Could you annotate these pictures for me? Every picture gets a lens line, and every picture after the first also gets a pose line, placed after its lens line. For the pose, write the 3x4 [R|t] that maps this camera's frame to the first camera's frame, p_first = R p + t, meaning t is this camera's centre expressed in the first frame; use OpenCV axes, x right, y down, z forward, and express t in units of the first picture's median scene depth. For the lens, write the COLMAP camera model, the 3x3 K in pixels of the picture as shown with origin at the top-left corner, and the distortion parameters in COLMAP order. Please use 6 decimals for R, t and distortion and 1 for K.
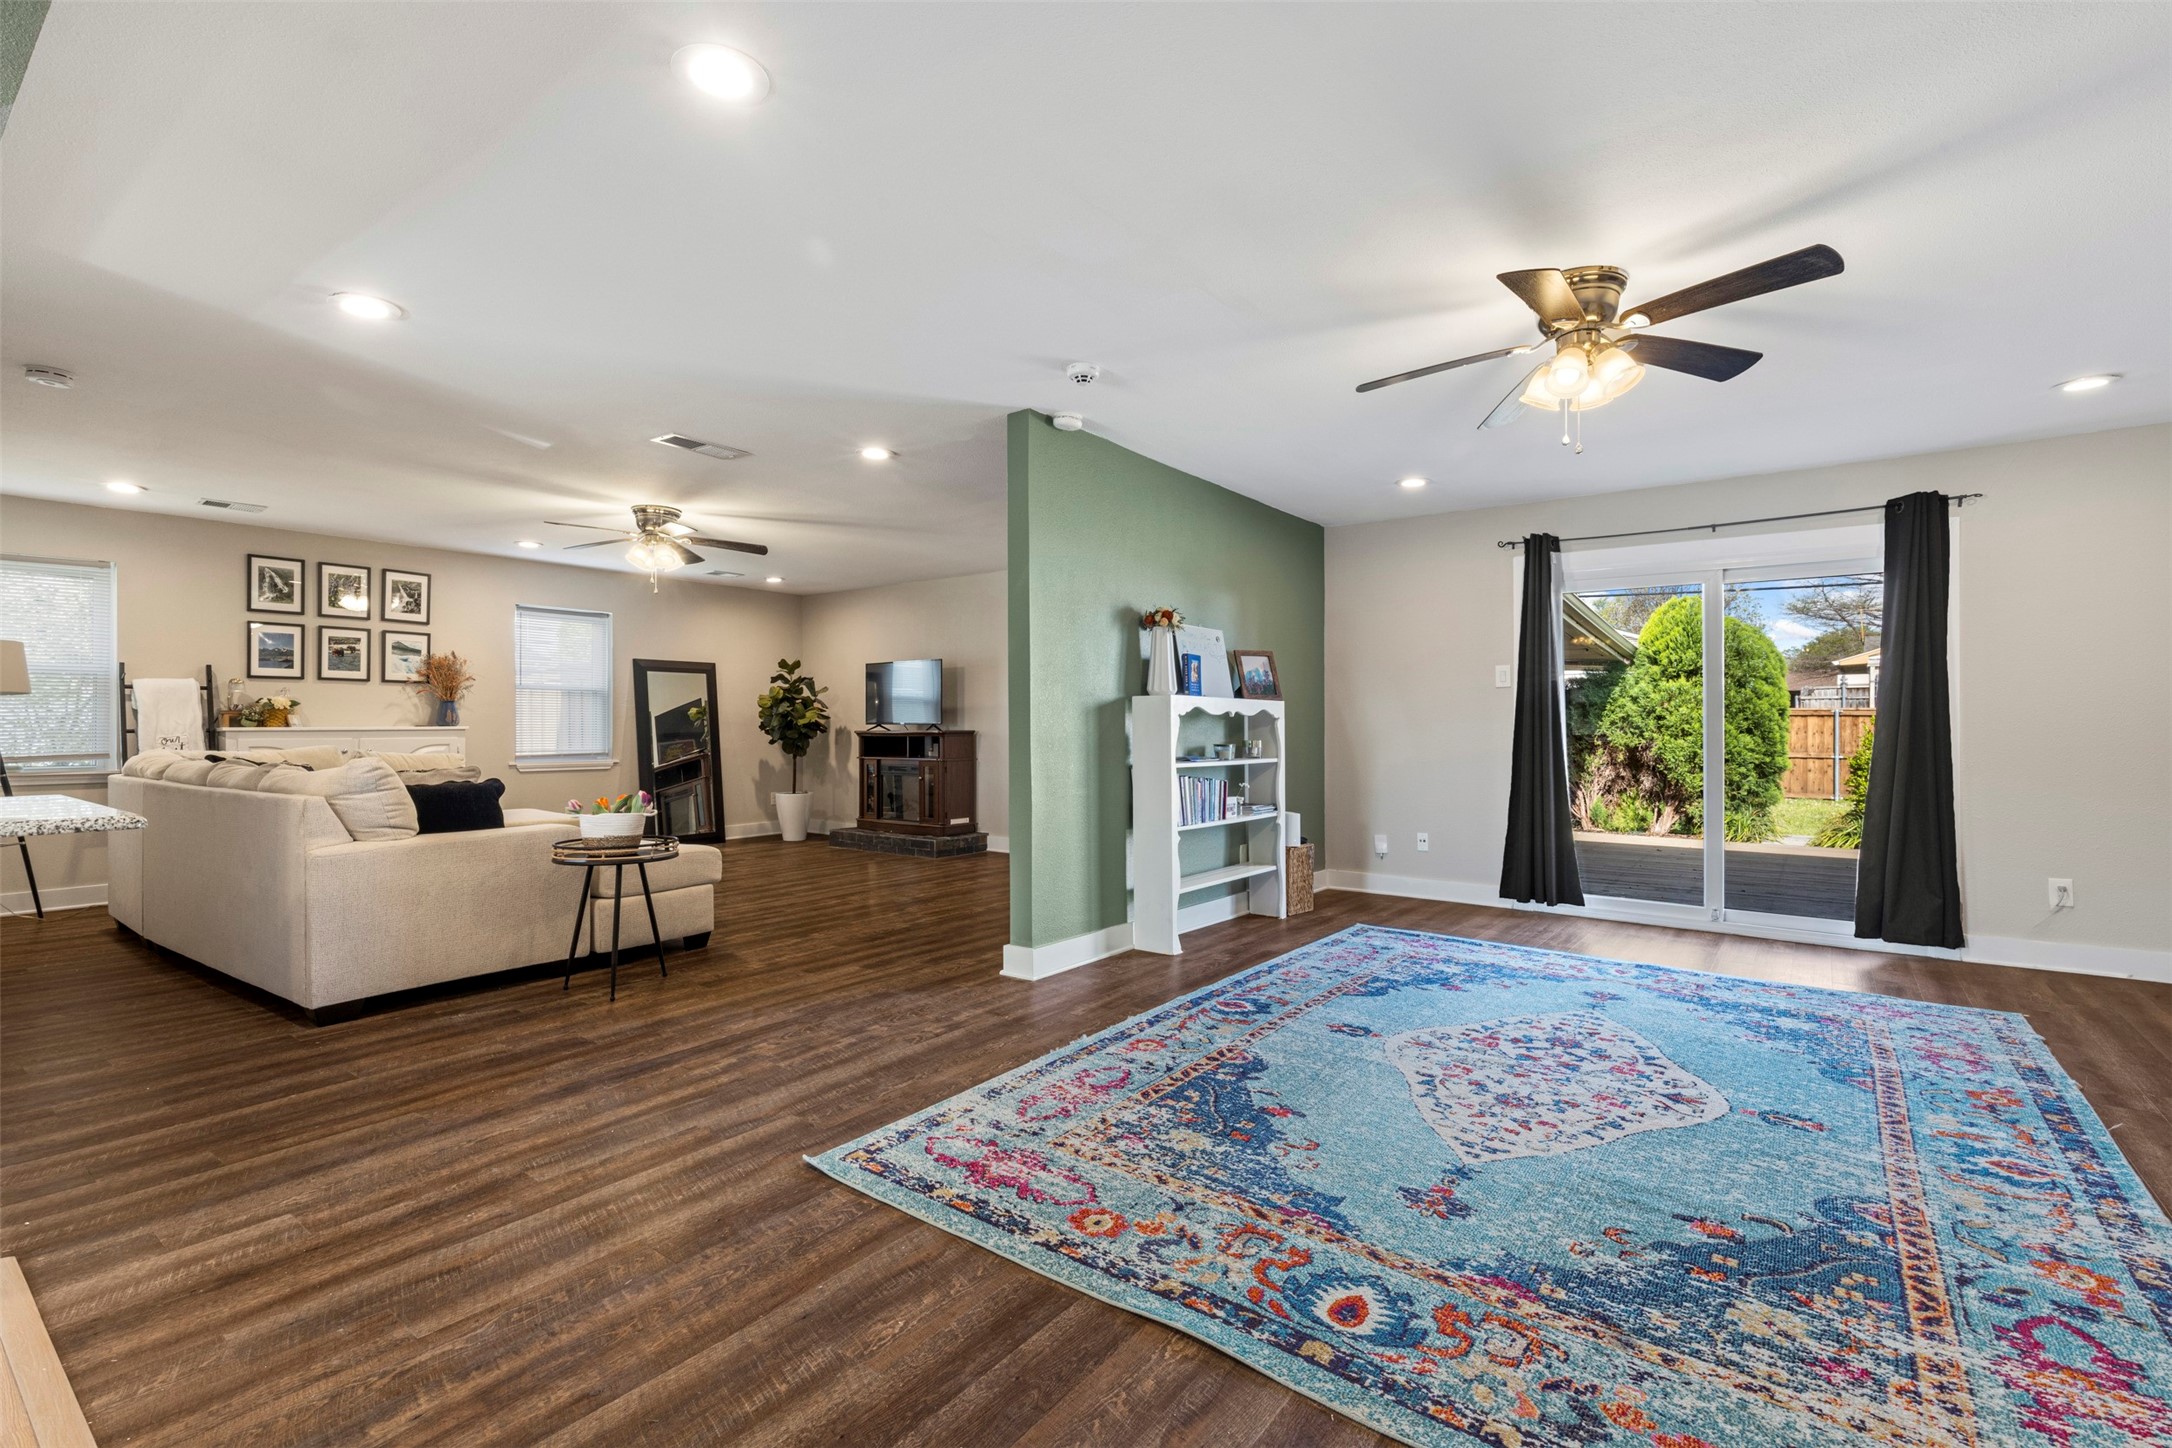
lens RADIAL K [[979.2, 0, 1082.2], [0, 979.2, 722.6], [0, 0, 1]] dist [0.007173, -0.000660]
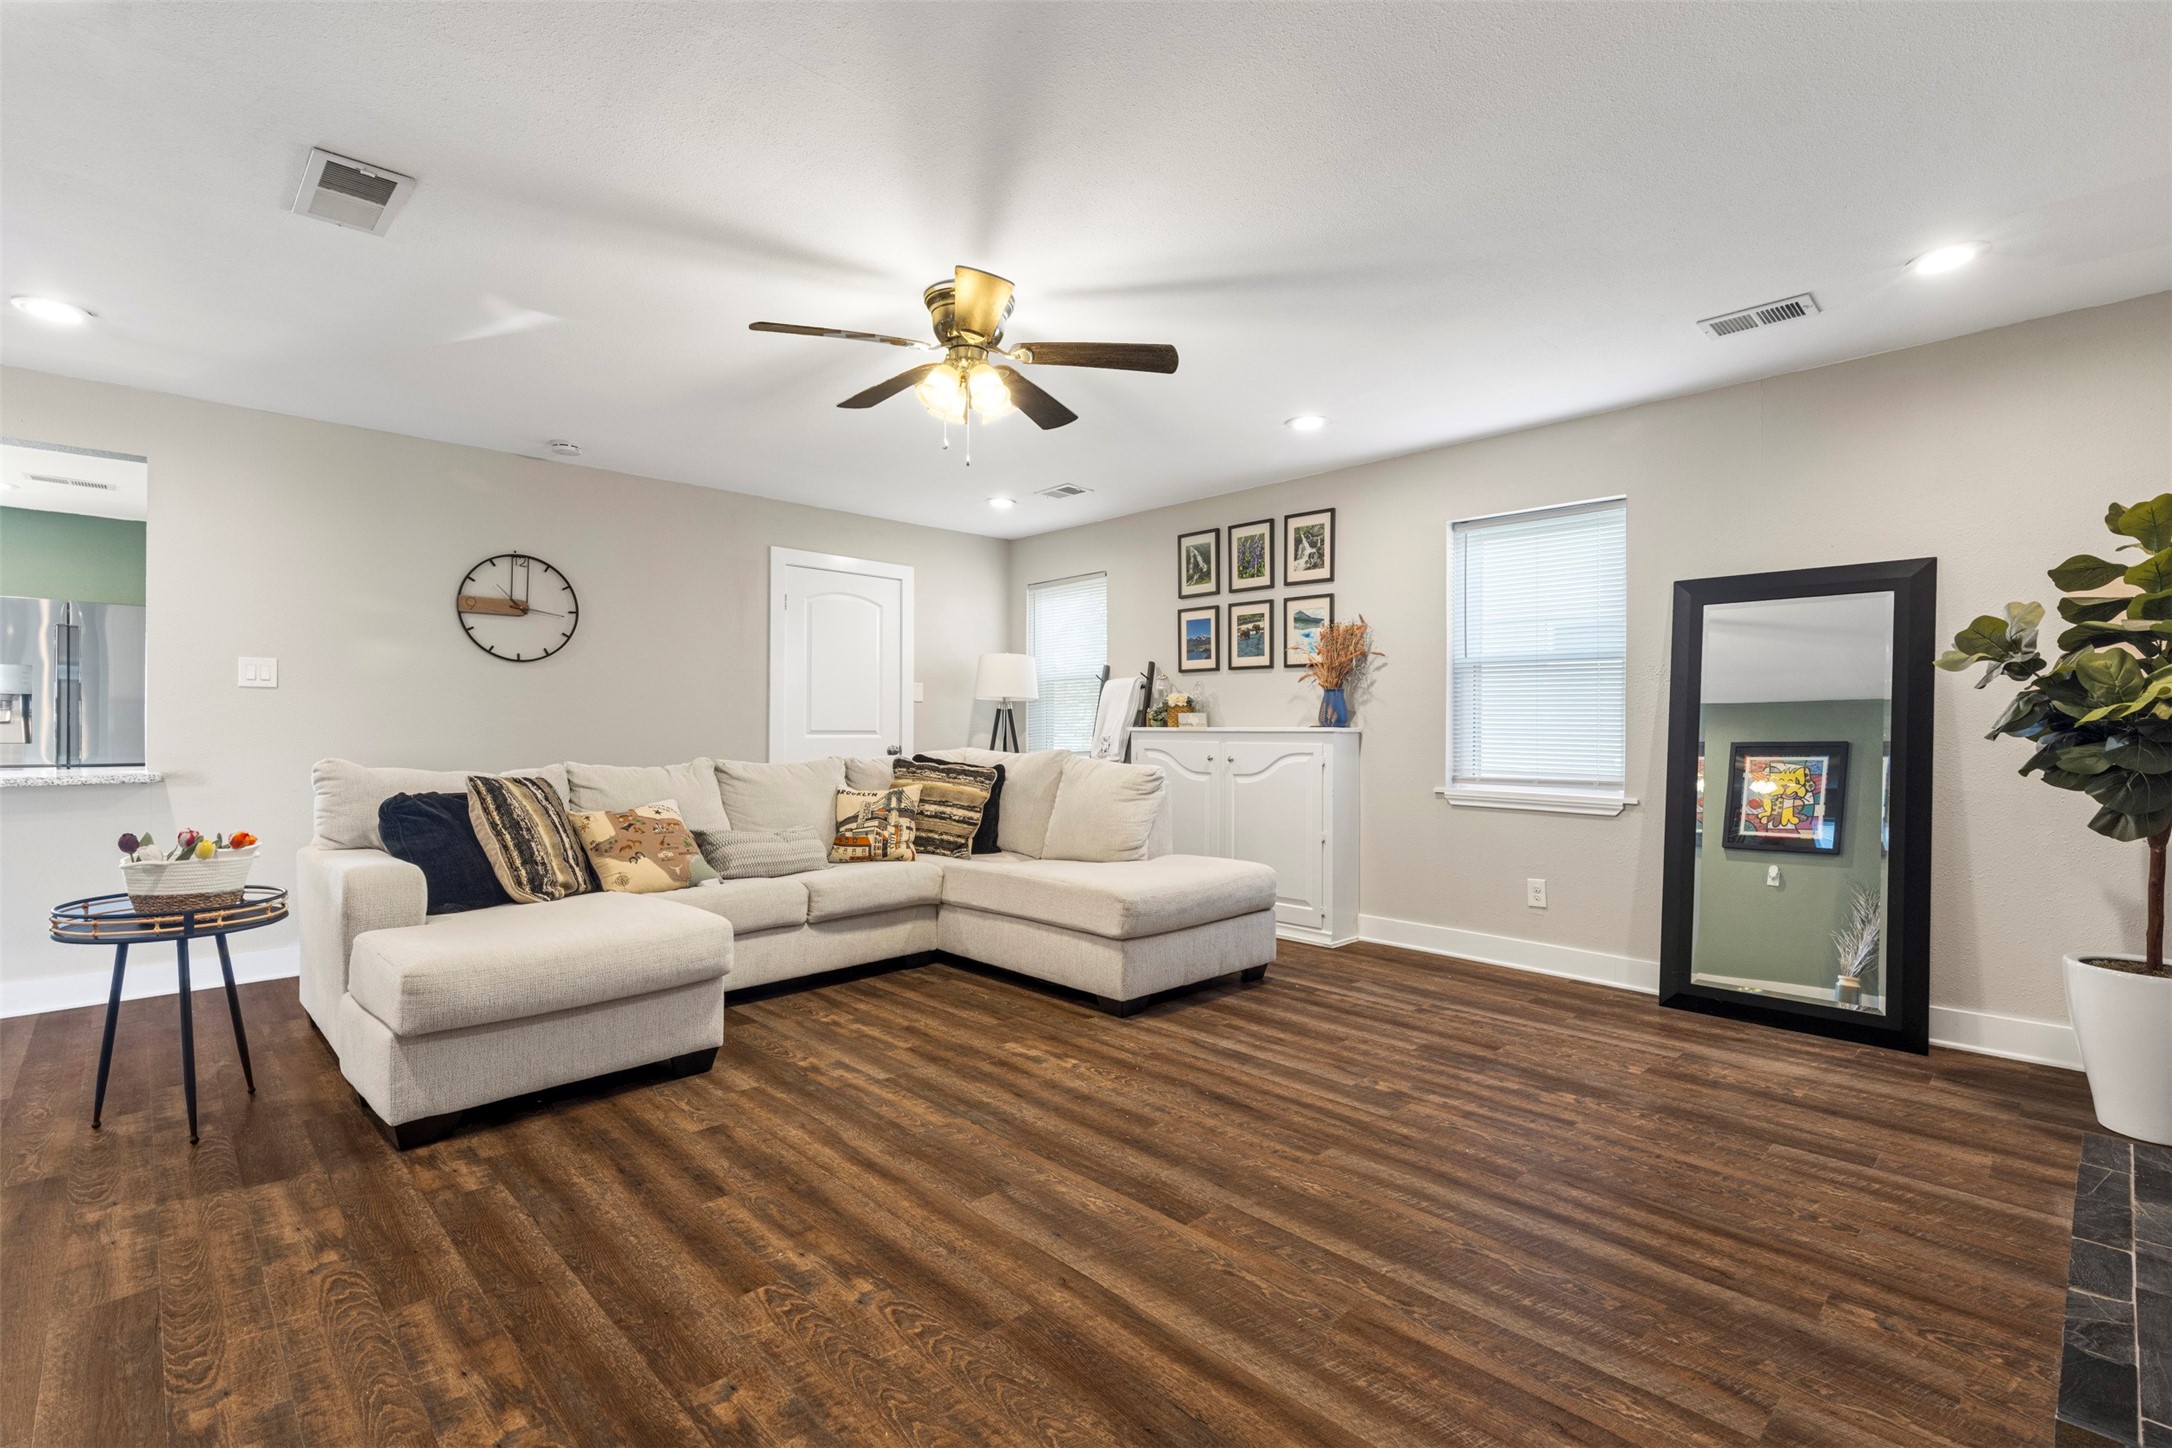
lens RADIAL K [[979.2, 0, 1082.2], [0, 979.2, 722.6], [0, 0, 1]] dist [0.007173, -0.000660]
pose [[-0.158907, -0.003237, -0.987288, 0.092307], [-0.000360, 0.999995, -0.003221, 0.005675], [0.987293, -0.000156, -0.158908, 1.824526]]
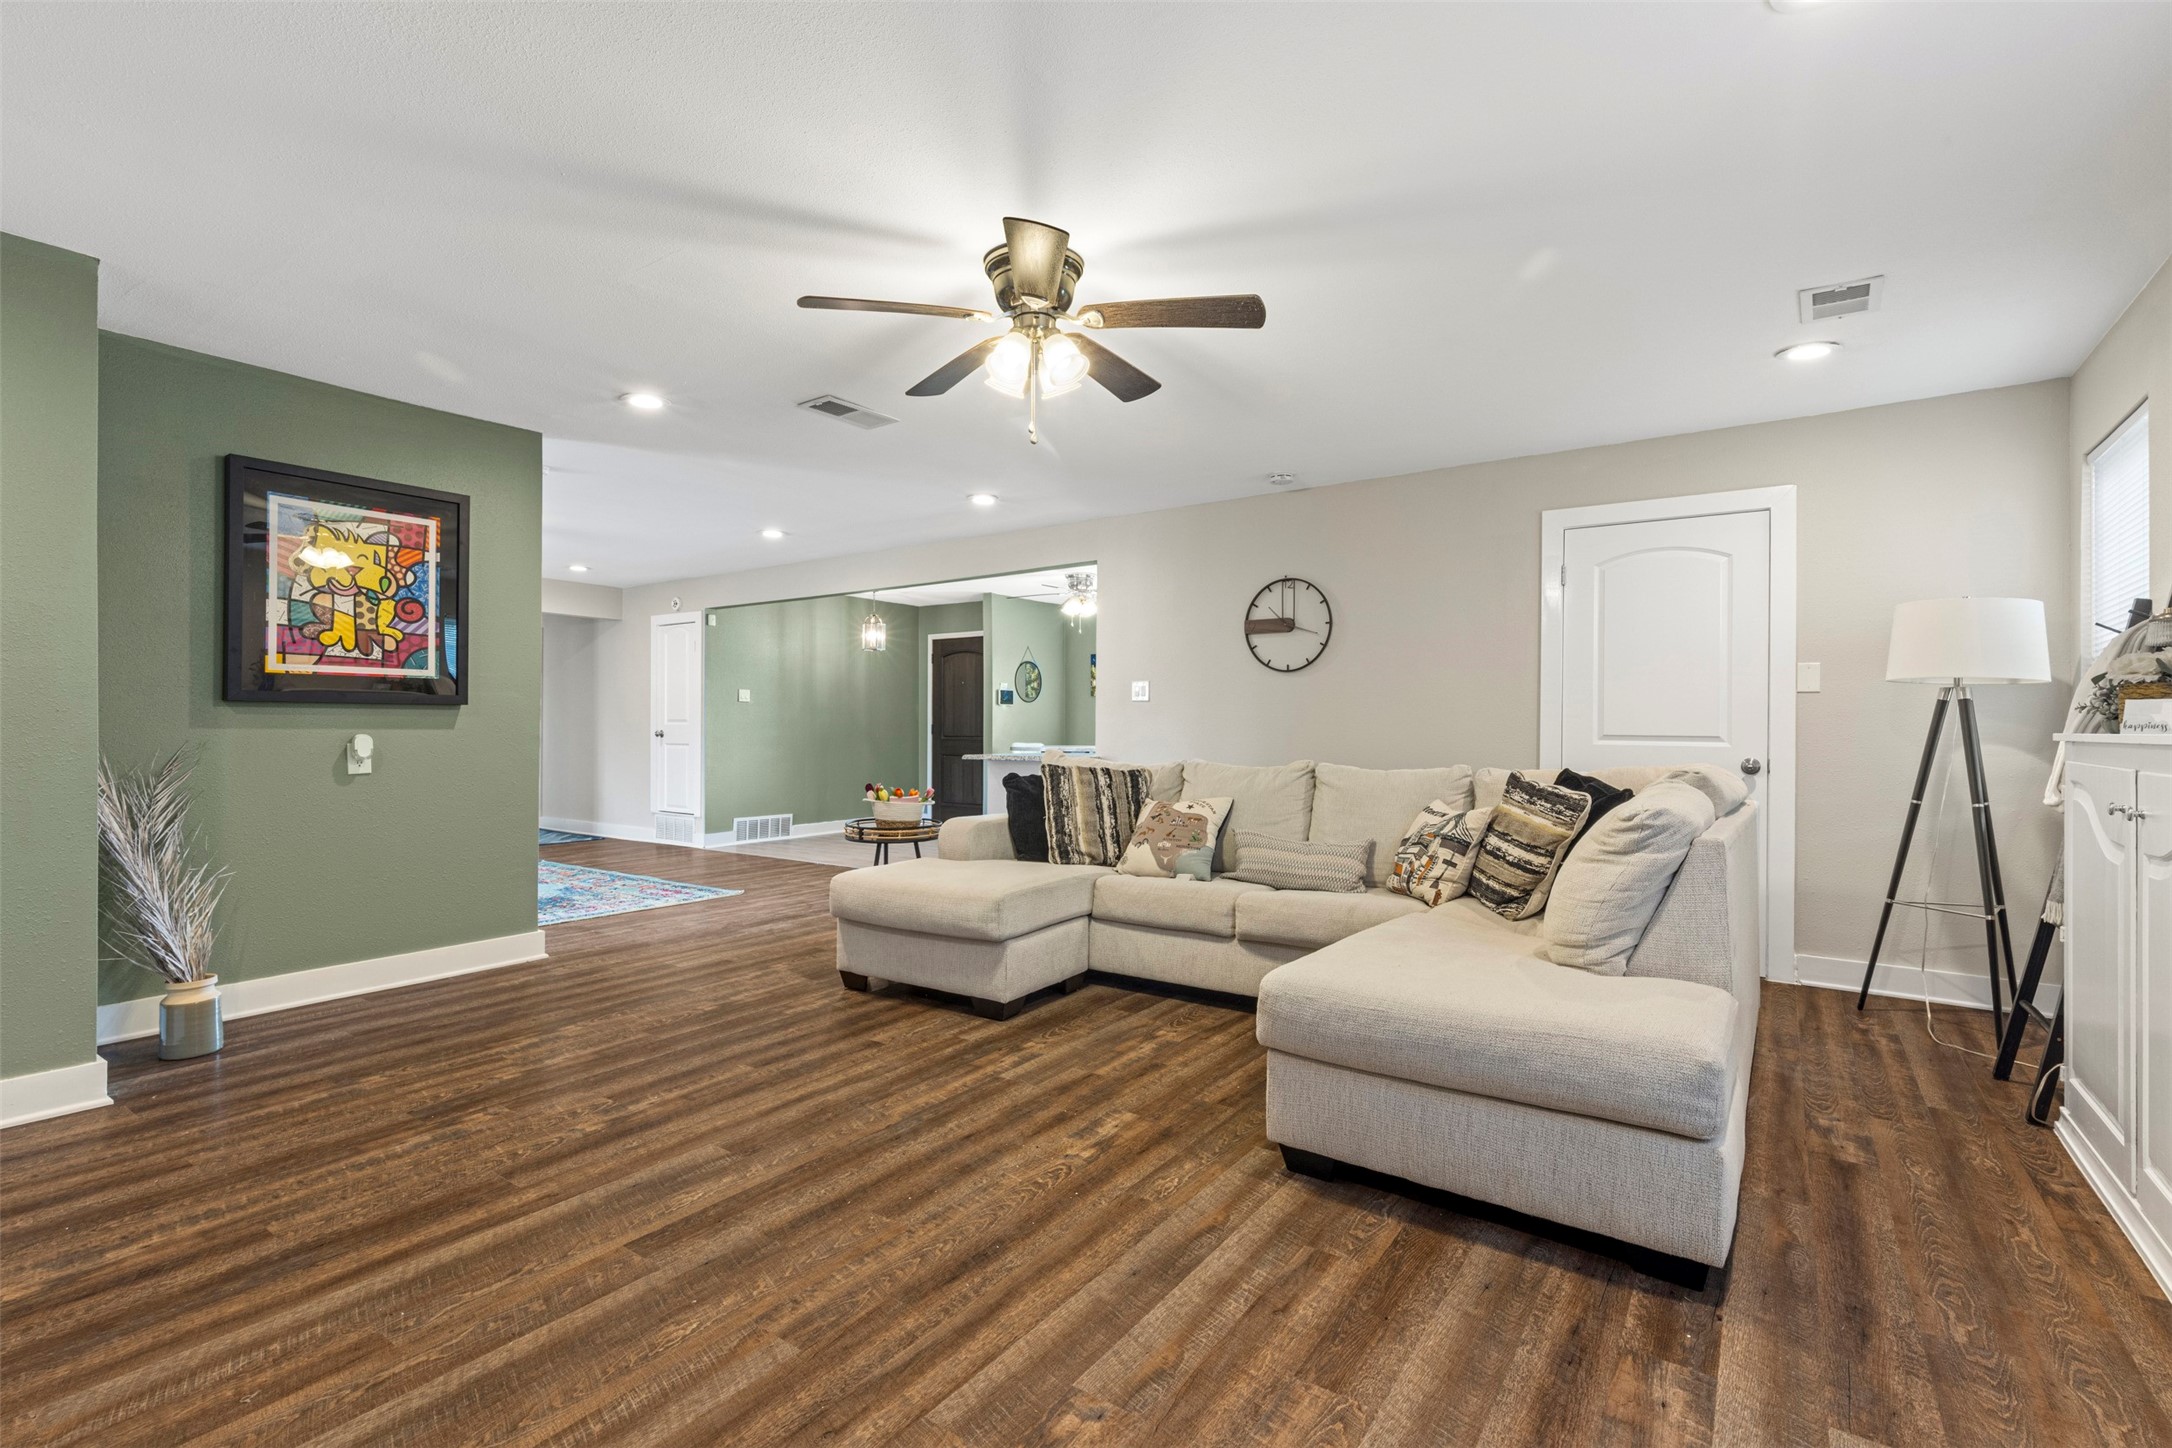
lens RADIAL K [[979.2, 0, 1082.2], [0, 979.2, 722.6], [0, 0, 1]] dist [0.007173, -0.000660]
pose [[-0.999589, -0.002930, -0.028516, -0.712026], [-0.002788, 0.999984, -0.004986, 0.006068], [0.028531, -0.004904, -0.999581, 2.344368]]
